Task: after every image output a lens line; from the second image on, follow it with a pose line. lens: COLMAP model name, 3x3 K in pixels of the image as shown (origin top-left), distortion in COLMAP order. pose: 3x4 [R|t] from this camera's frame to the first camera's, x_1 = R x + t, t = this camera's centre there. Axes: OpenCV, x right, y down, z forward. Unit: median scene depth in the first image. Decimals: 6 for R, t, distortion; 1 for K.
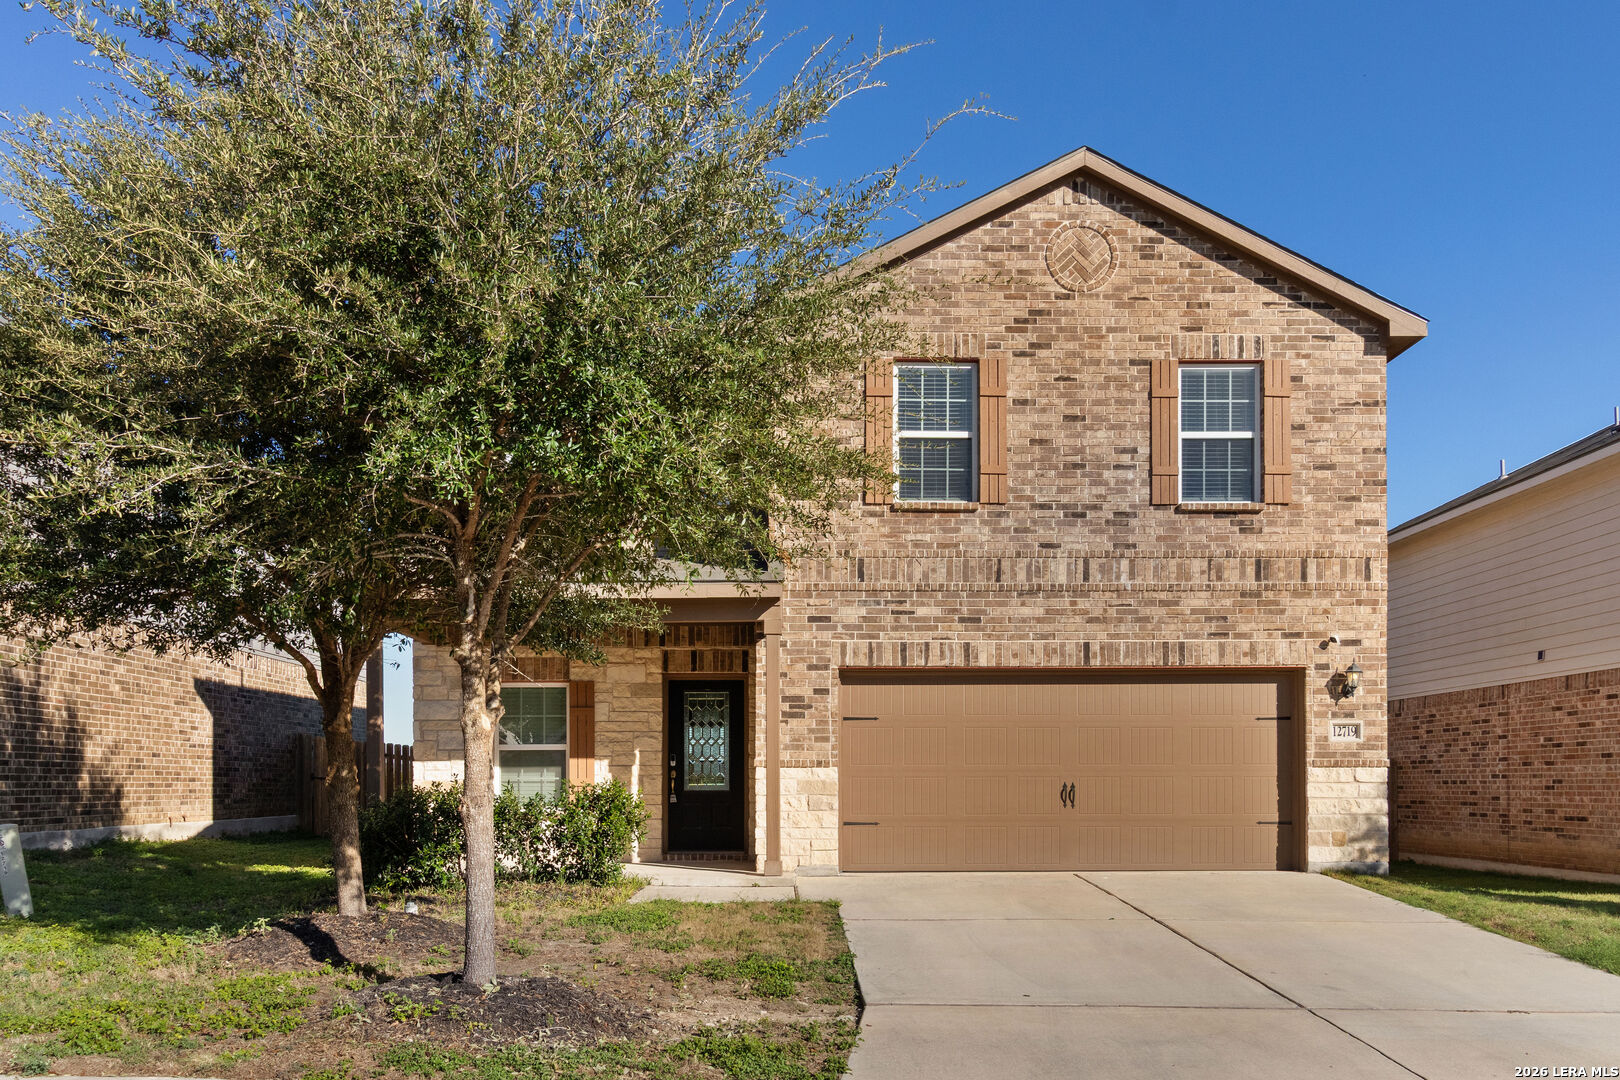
lens RADIAL K [[752.3, 0, 810.5], [0, 752.3, 537.7], [0, 0, 1]] dist [-0.002967, -0.000510]
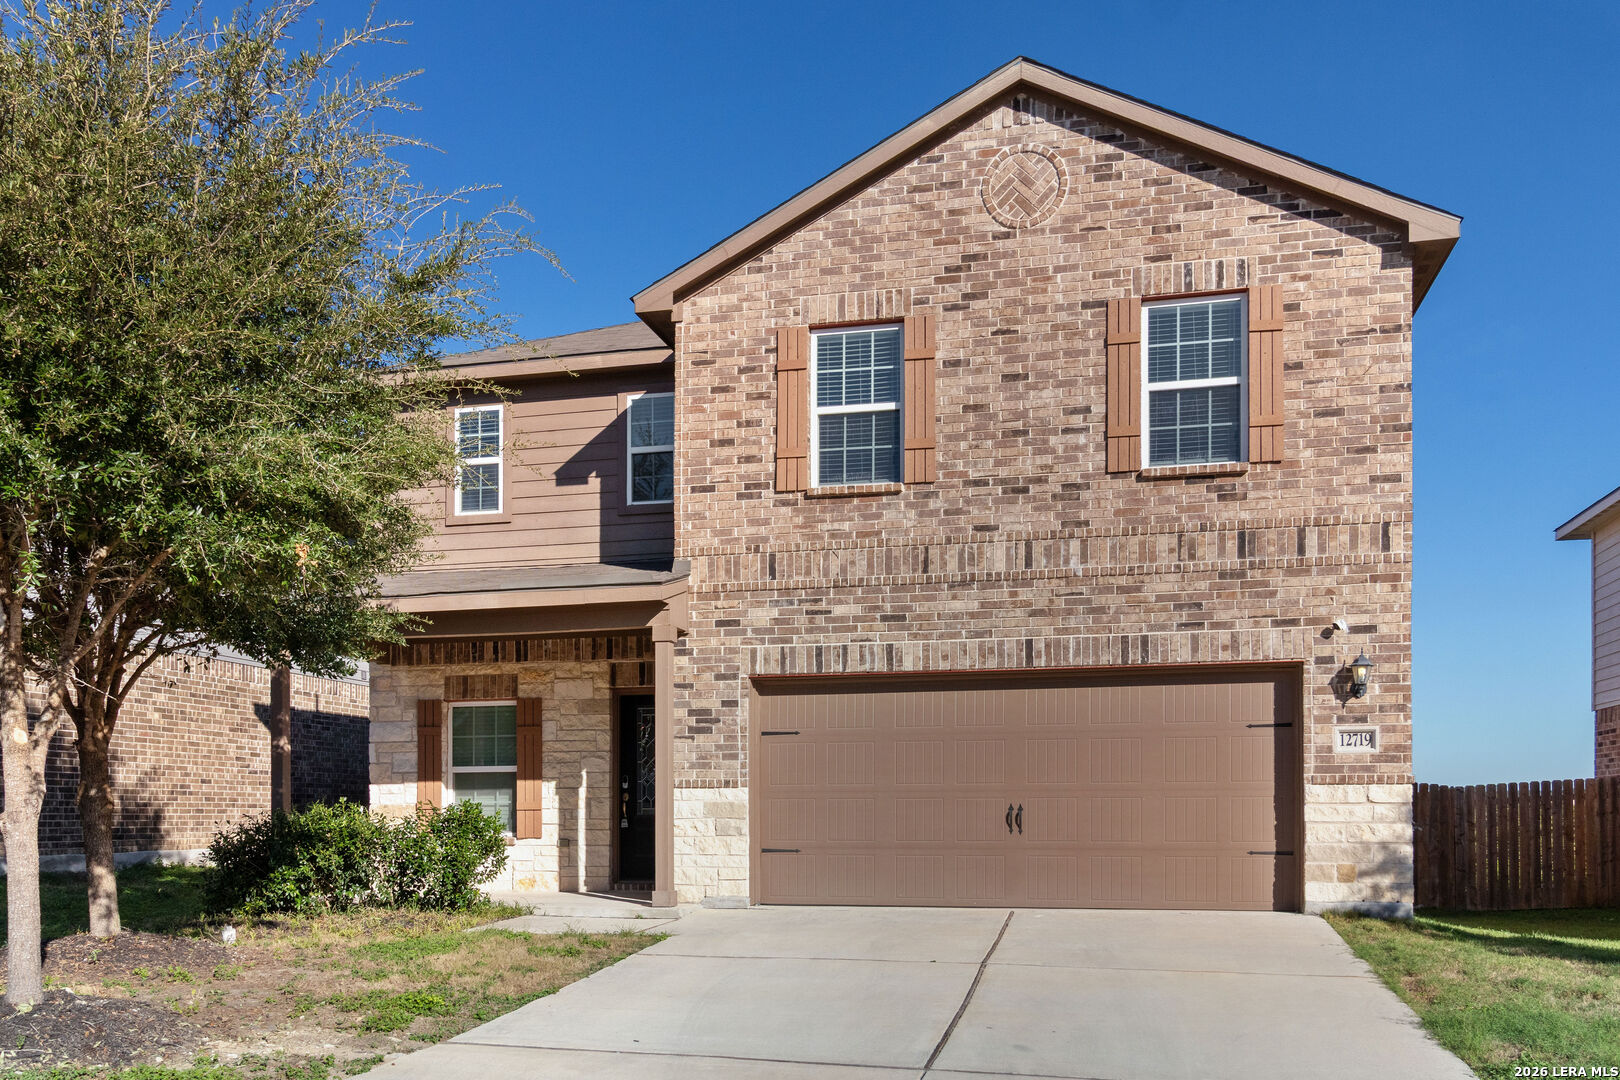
lens RADIAL K [[834.7, 0, 809.8], [0, 834.7, 542.2], [0, 0, 1]] dist [-0.004422, -0.000515]
pose [[0.987205, -0.049690, -0.151517, 0.256784], [0.050396, 0.998729, 0.000821, 0.015370], [0.151284, -0.008447, 0.988454, 0.029872]]
